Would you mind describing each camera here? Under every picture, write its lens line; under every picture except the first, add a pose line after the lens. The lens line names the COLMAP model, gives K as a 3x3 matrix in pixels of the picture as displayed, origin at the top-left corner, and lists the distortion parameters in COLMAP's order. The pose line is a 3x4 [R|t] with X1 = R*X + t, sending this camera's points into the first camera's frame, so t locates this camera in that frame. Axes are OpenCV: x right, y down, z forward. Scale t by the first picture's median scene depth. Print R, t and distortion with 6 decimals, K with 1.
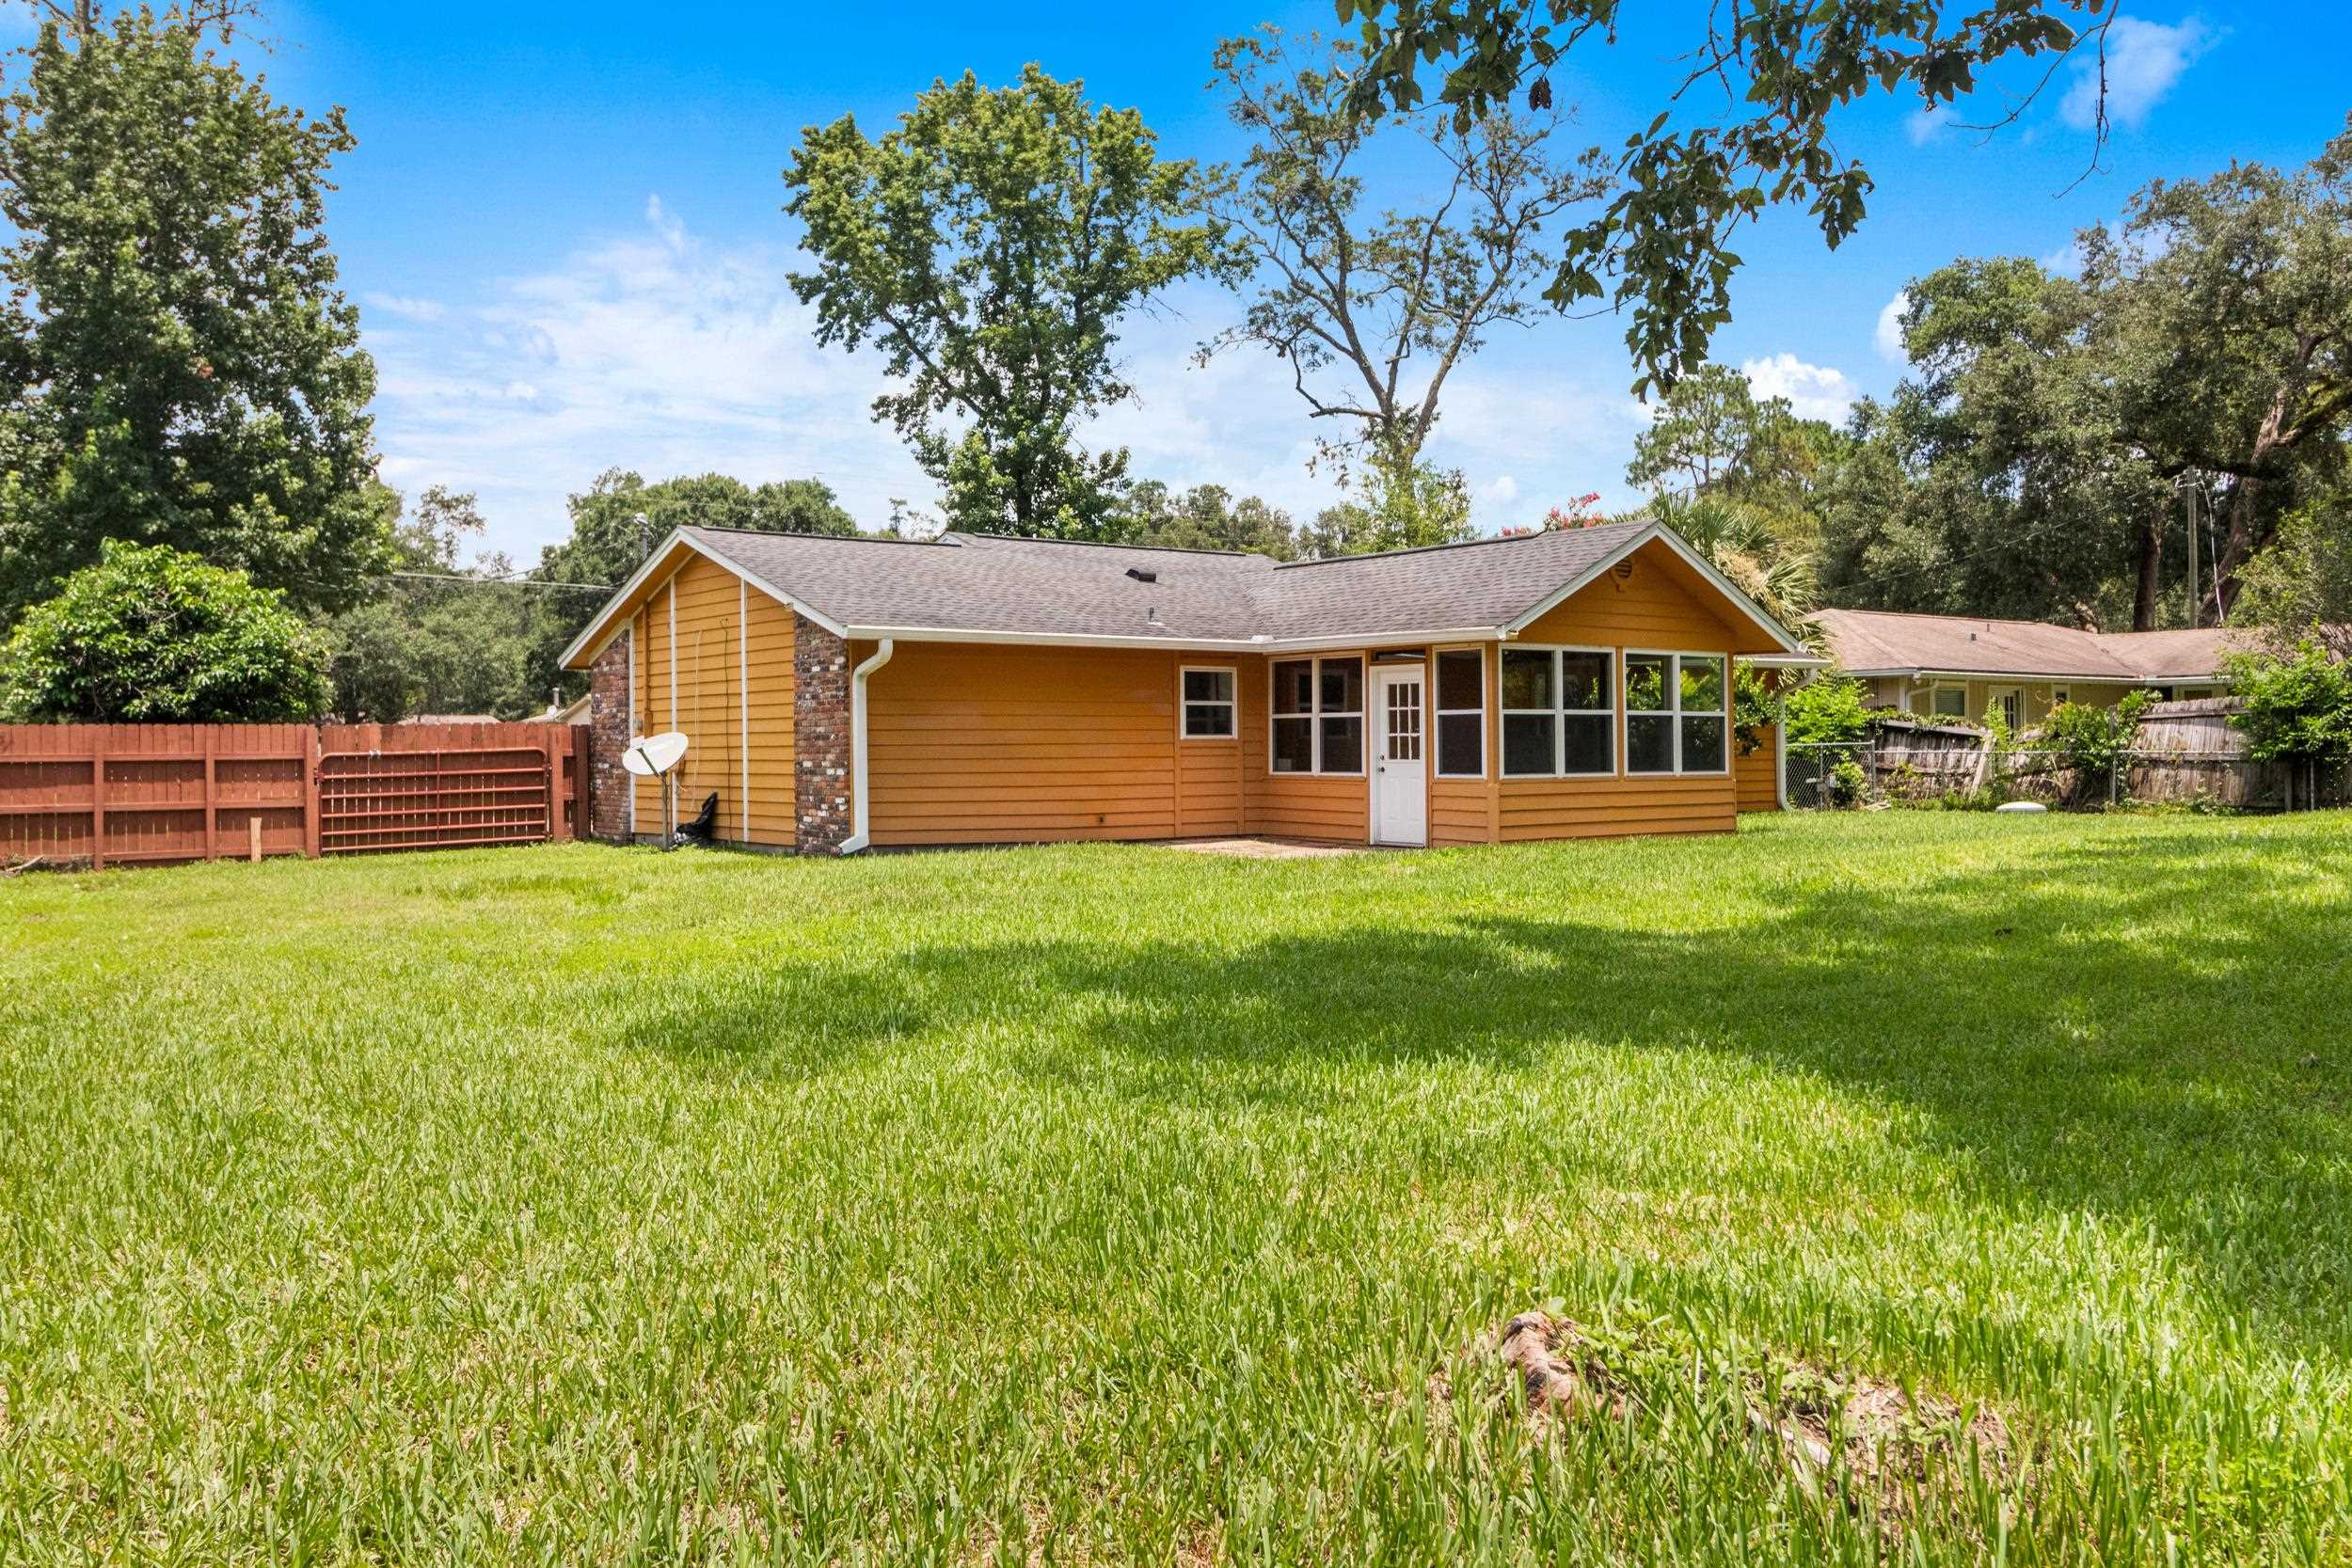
lens RADIAL K [[1933.2, 0, 1154.4], [0, 1933.2, 729.1], [0, 0, 1]] dist [0.005037, 0.014668]
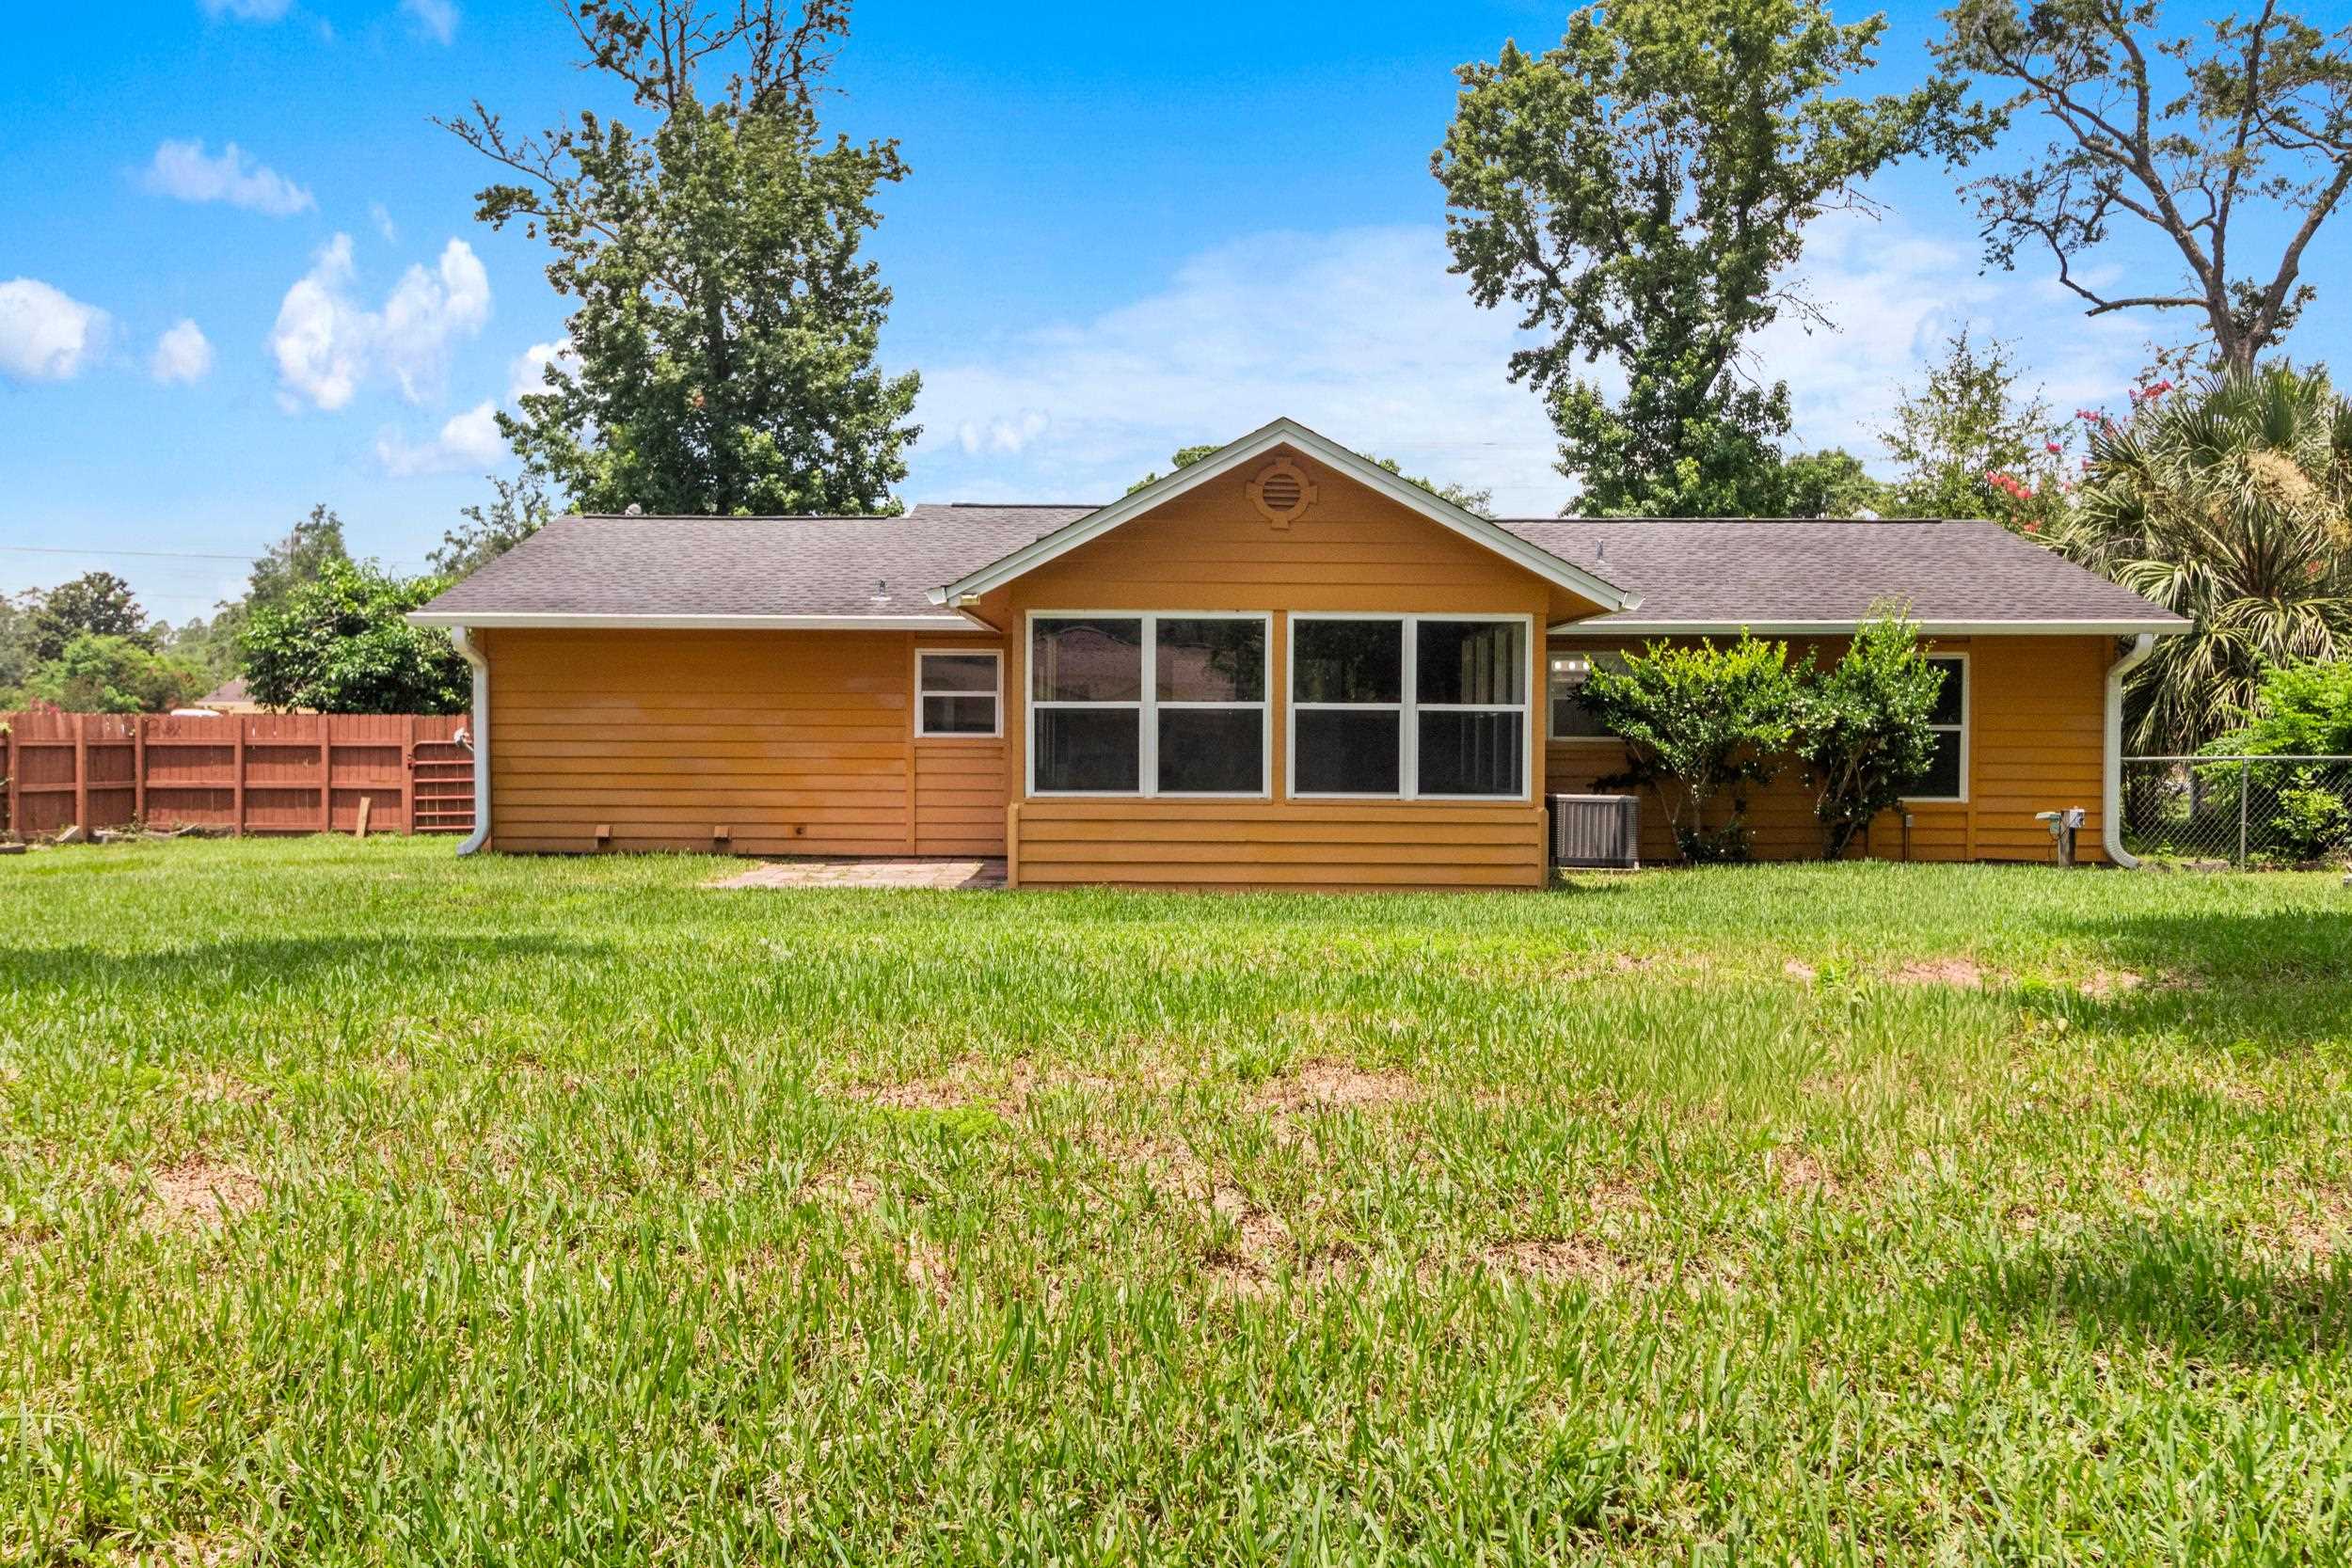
lens RADIAL K [[1933.2, 0, 1082.0], [0, 1933.2, 748.7], [0, 0, 1]] dist [0.005037, 0.014668]
pose [[0.791787, 0.015041, -0.610612, 0.507259], [-0.005870, 0.999838, 0.017017, -0.004133], [0.610769, -0.009889, 0.791747, 0.329446]]
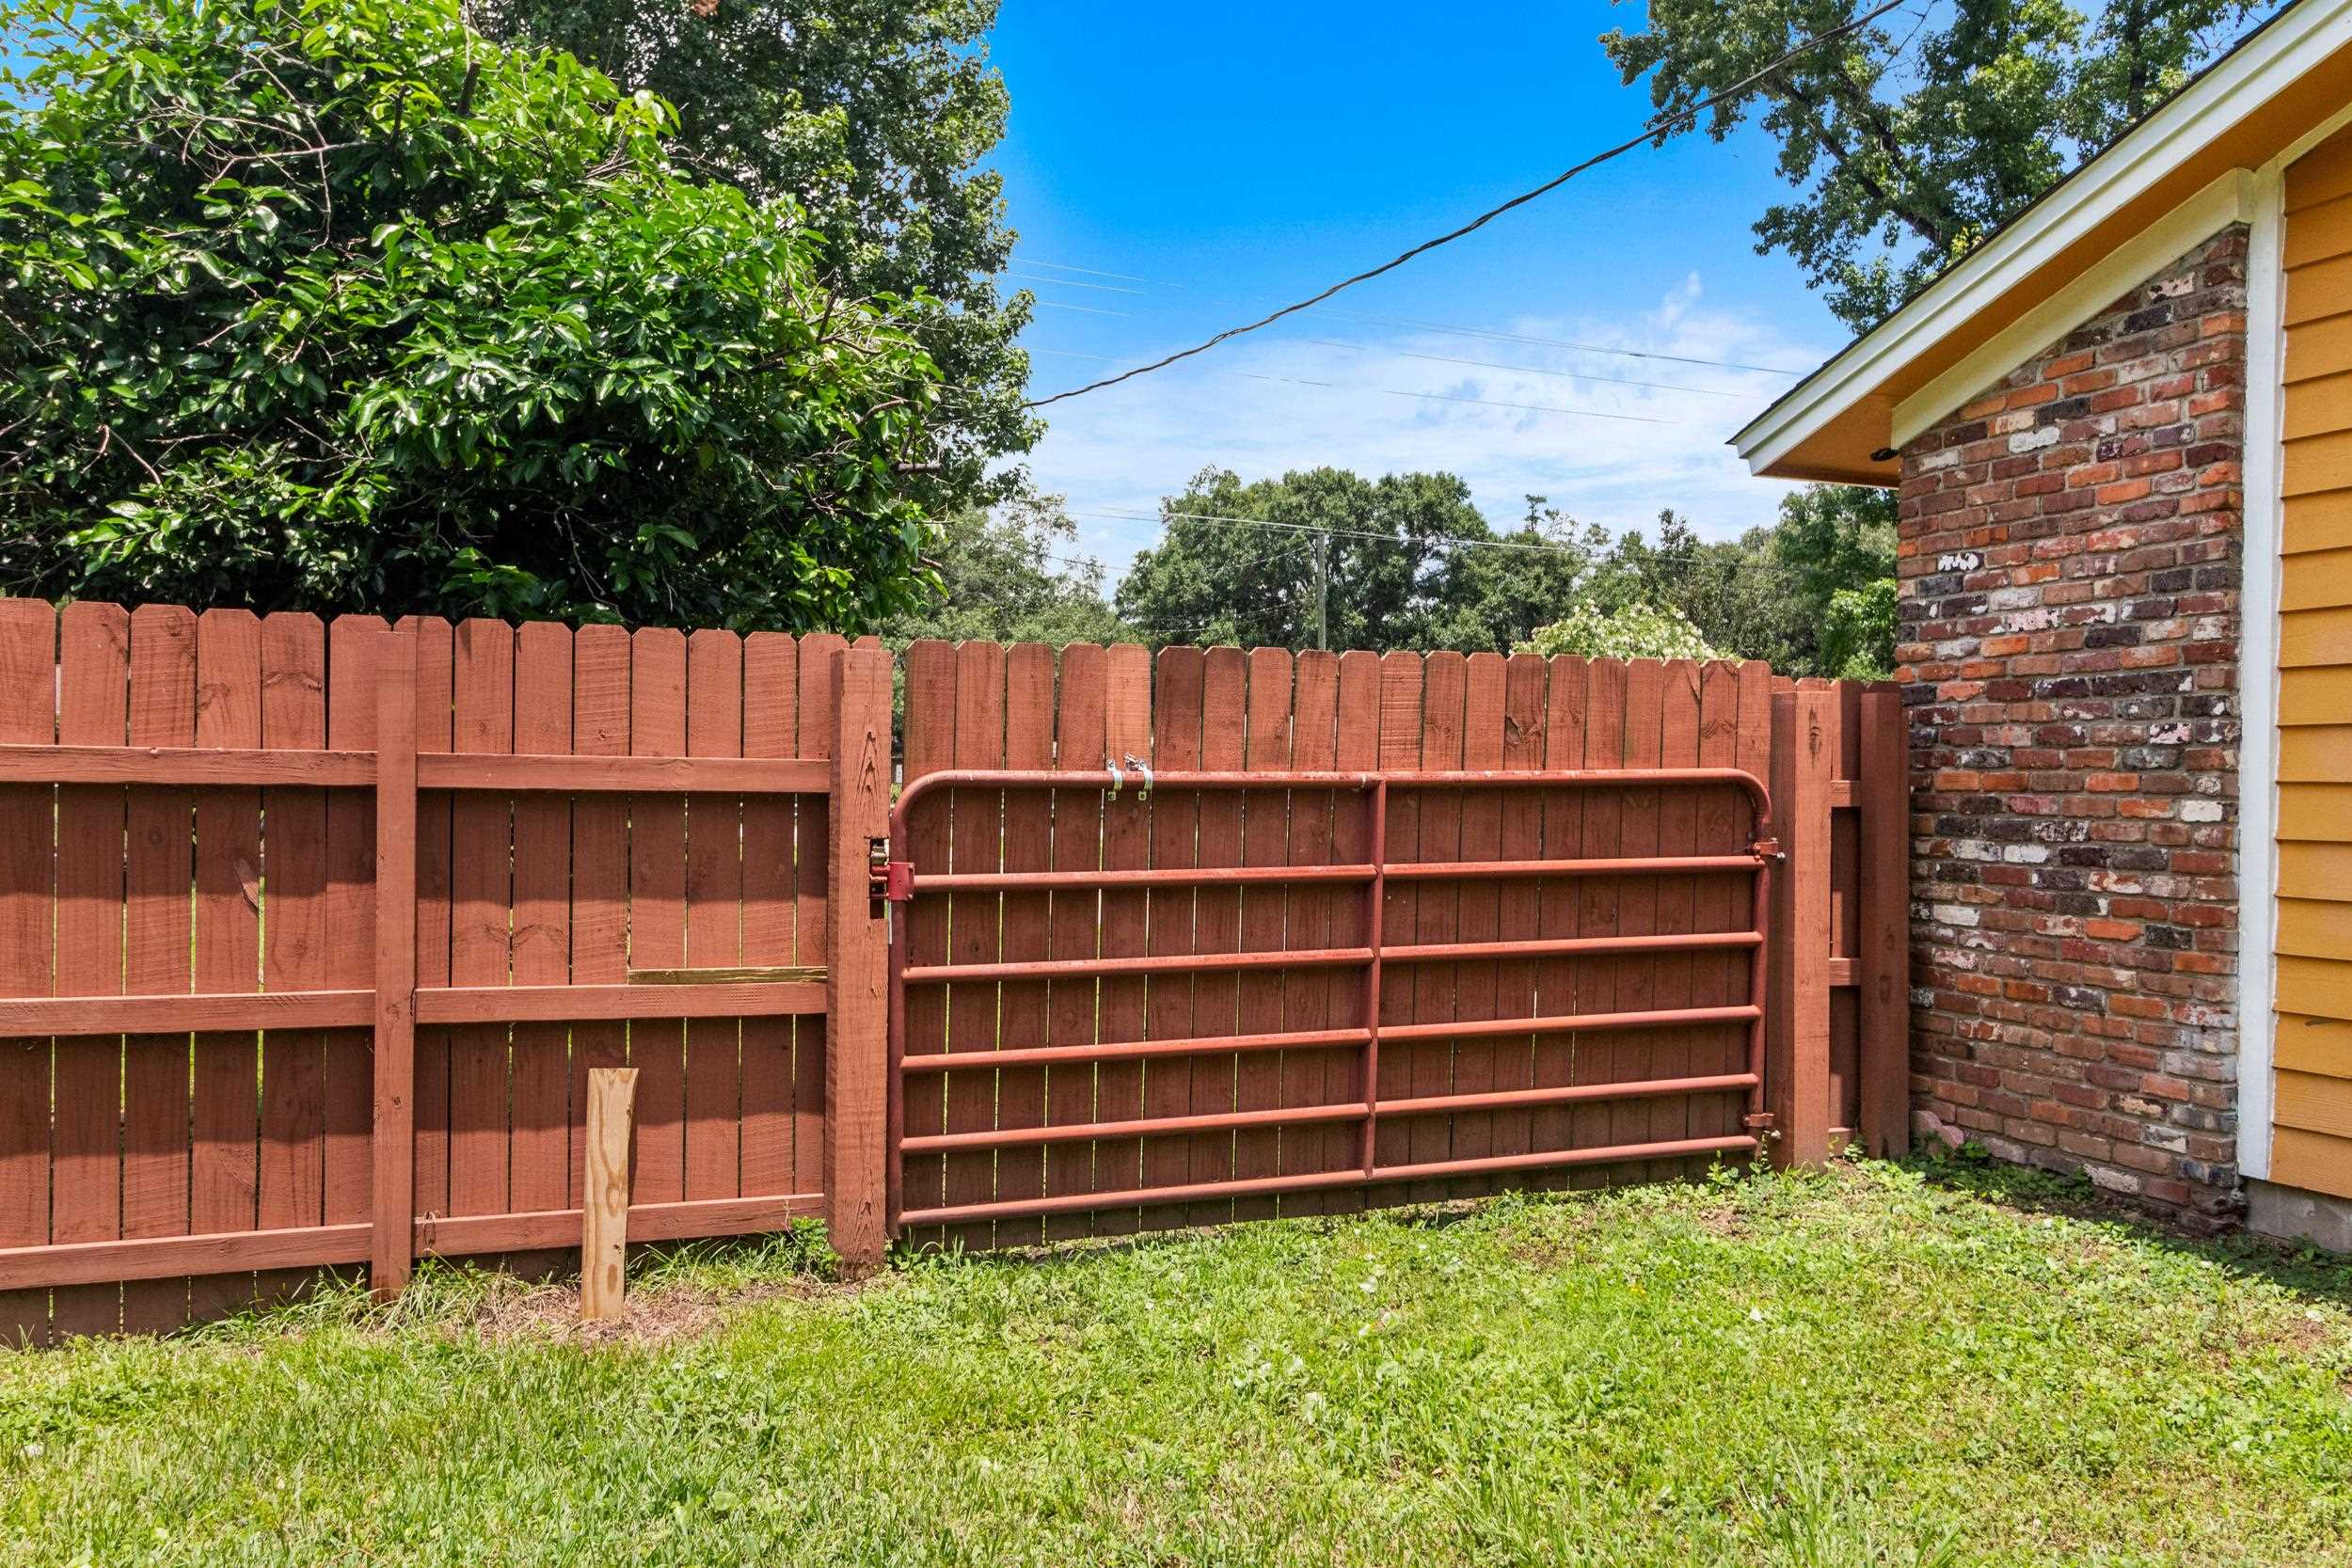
lens RADIAL K [[1933.2, 0, 1173.0], [0, 1933.2, 778.9], [0, 0, 1]] dist [0.005037, 0.014668]
pose [[0.964257, 0.024863, -0.263800, -0.319382], [-0.023384, 0.999688, 0.008747, 0.010214], [0.263936, -0.002266, 0.964538, 0.741509]]
